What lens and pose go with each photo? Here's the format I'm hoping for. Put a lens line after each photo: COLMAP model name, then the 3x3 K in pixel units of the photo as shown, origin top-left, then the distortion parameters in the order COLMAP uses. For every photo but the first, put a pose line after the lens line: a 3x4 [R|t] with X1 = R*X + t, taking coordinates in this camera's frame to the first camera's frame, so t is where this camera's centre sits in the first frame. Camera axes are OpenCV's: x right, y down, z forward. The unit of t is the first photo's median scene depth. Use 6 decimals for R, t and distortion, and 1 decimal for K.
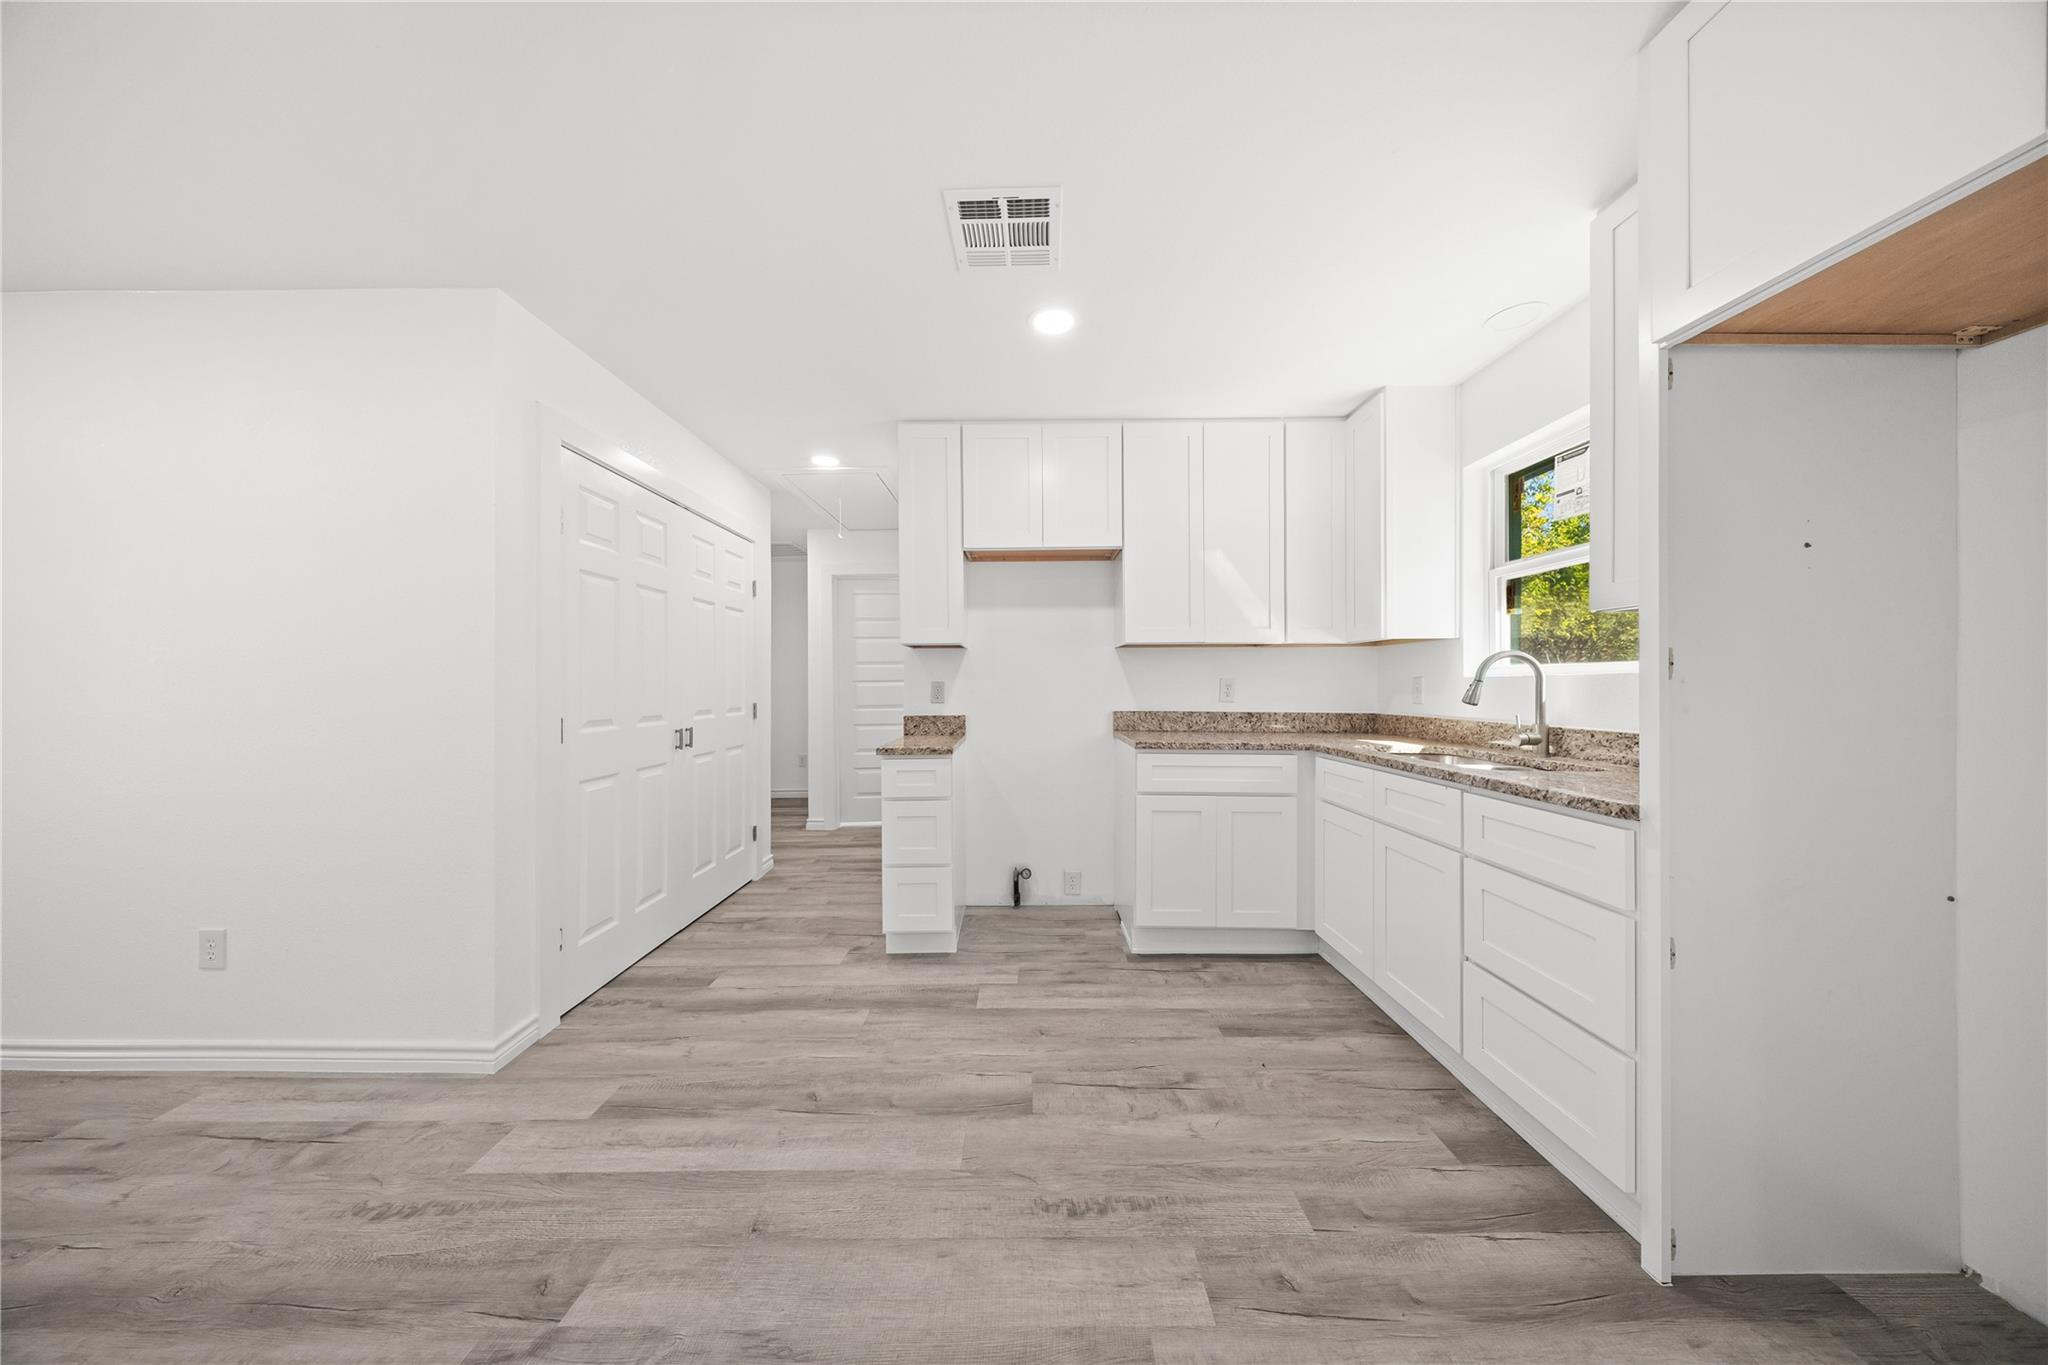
lens RADIAL K [[604.0, 0, 1024.0], [0, 604.0, 682.5], [0, 0, 1]] dist [0.009145, -0.003610]
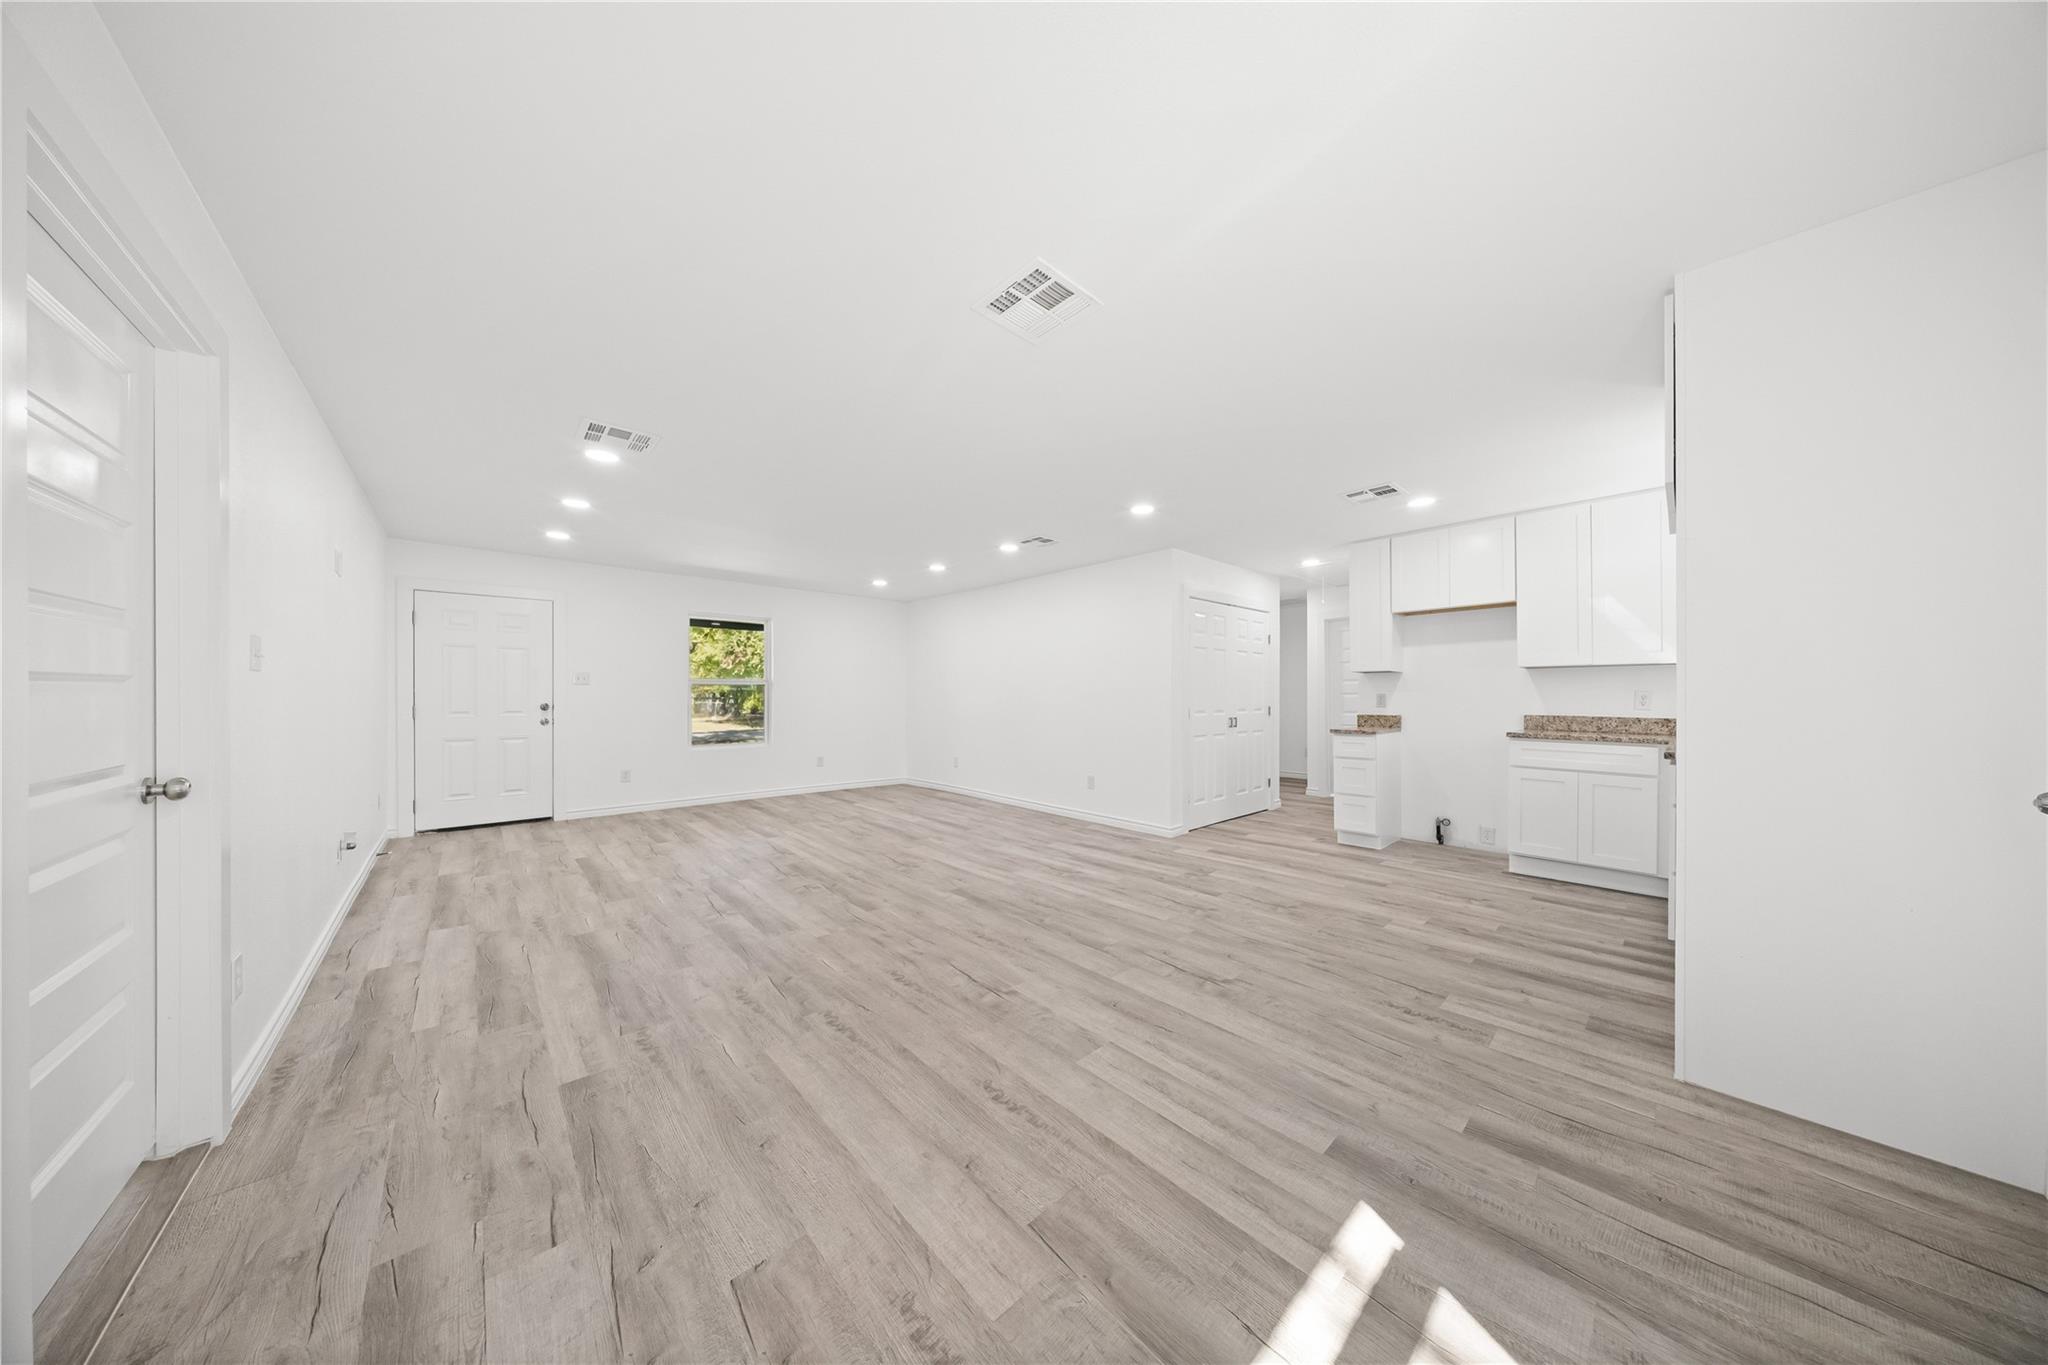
lens RADIAL K [[608.7, 0, 1010.3], [0, 608.7, 695.3], [0, 0, 1]] dist [-0.000551, -0.000154]
pose [[0.668009, 0.001378, -0.744152, 0.448735], [-0.000725, 0.999999, 0.001201, 0.001671], [0.744153, -0.000263, 0.668009, -0.901275]]
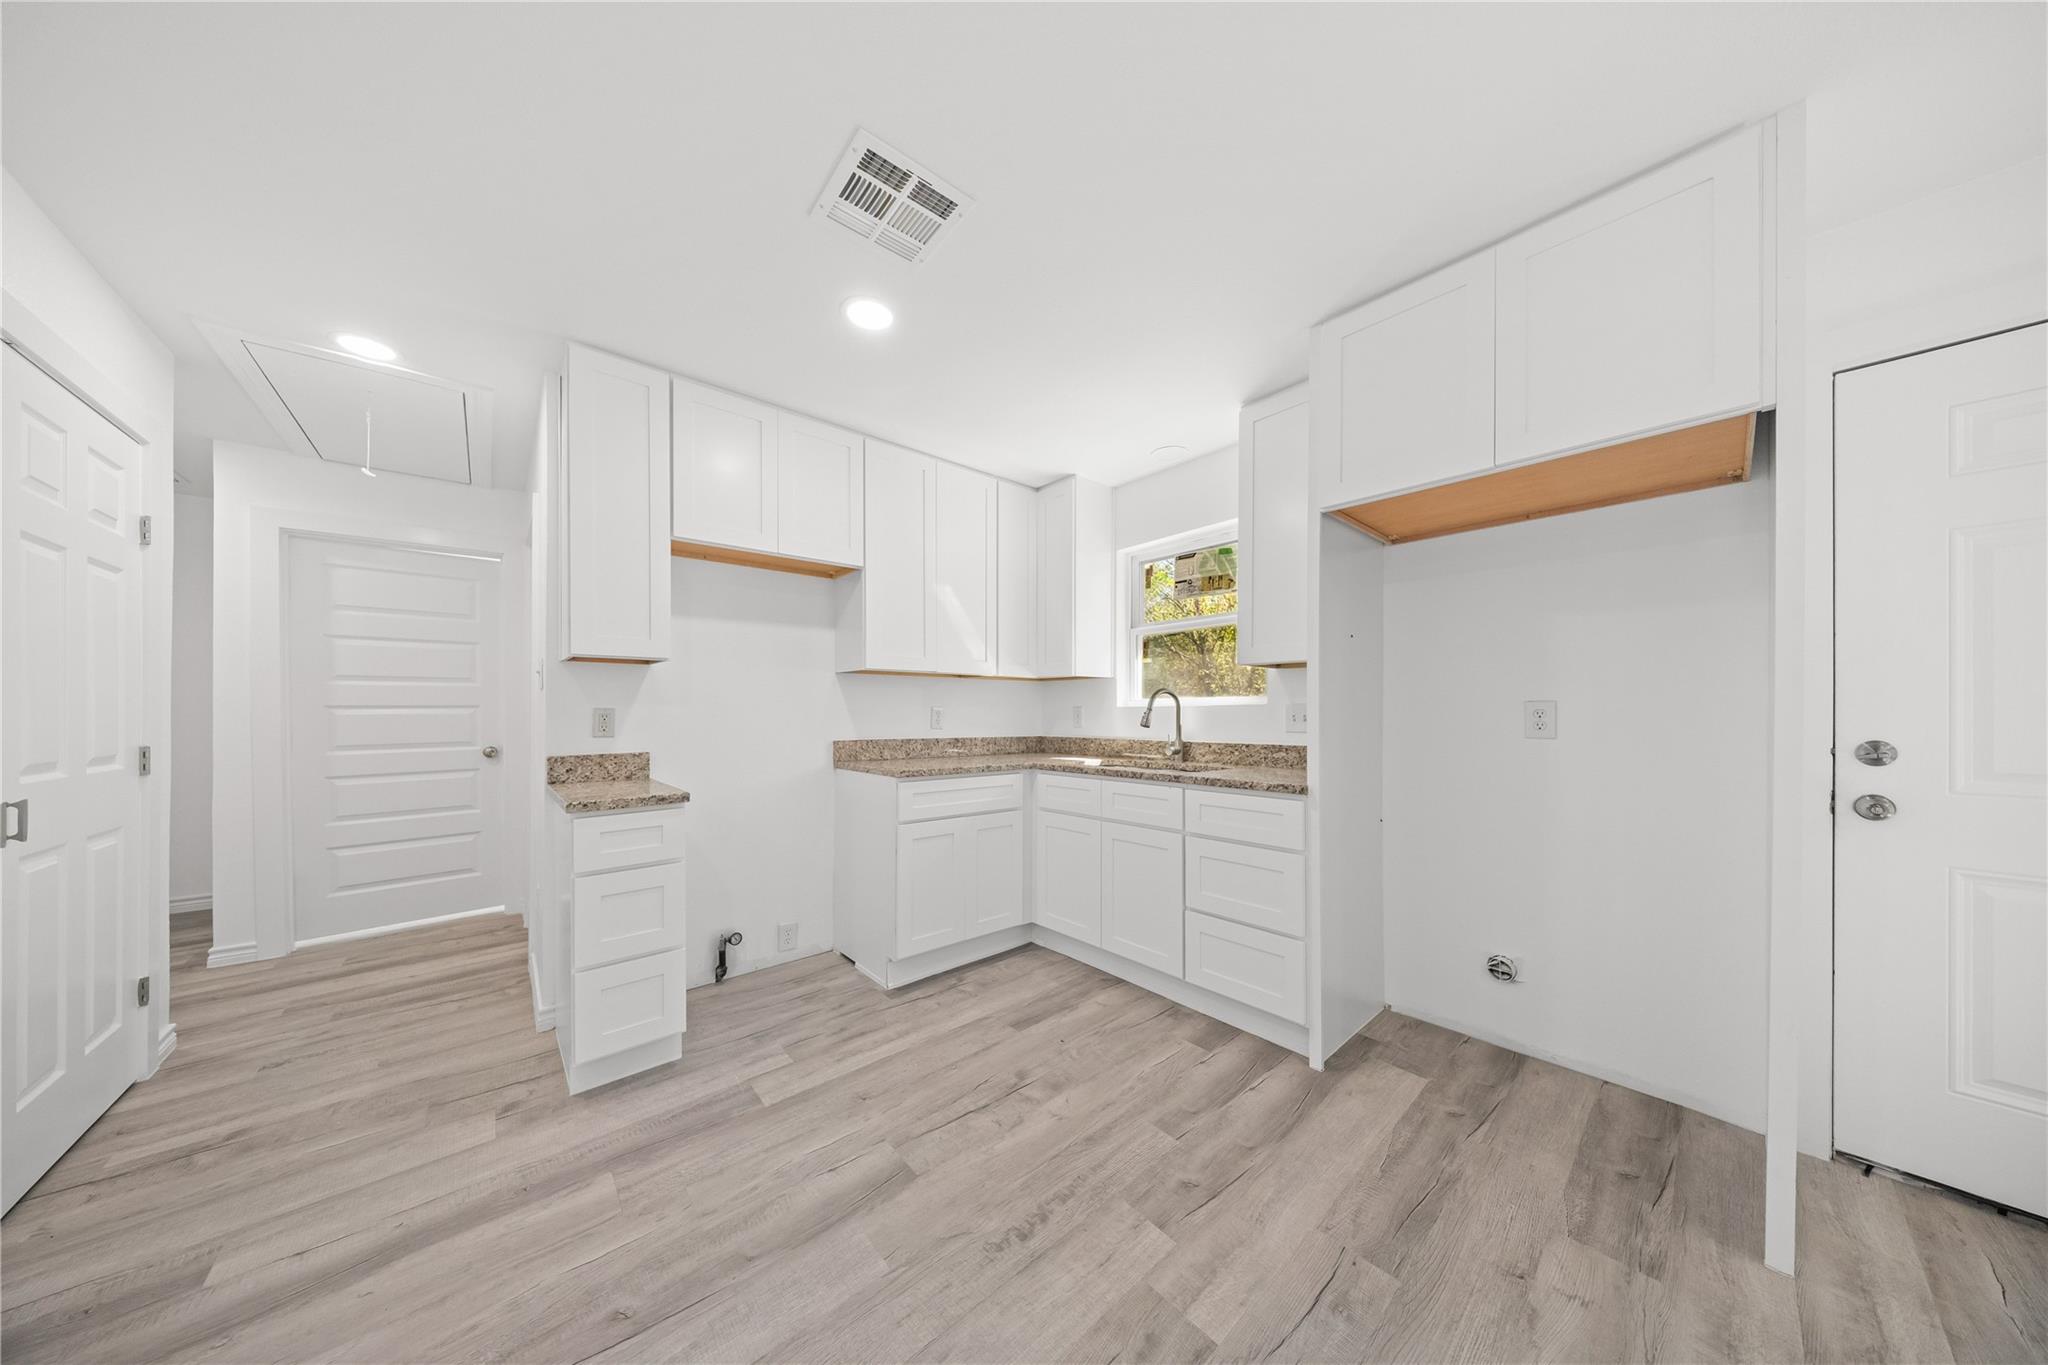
lens RADIAL K [[610.6, 0, 1025.0], [0, 610.6, 709.7], [0, 0, 1]] dist [0.005836, -0.002723]
pose [[0.751391, 0.003822, 0.659846, -0.283994], [-0.002676, 0.999993, -0.002745, 0.001449], [-0.659852, 0.000297, 0.751396, 0.112705]]
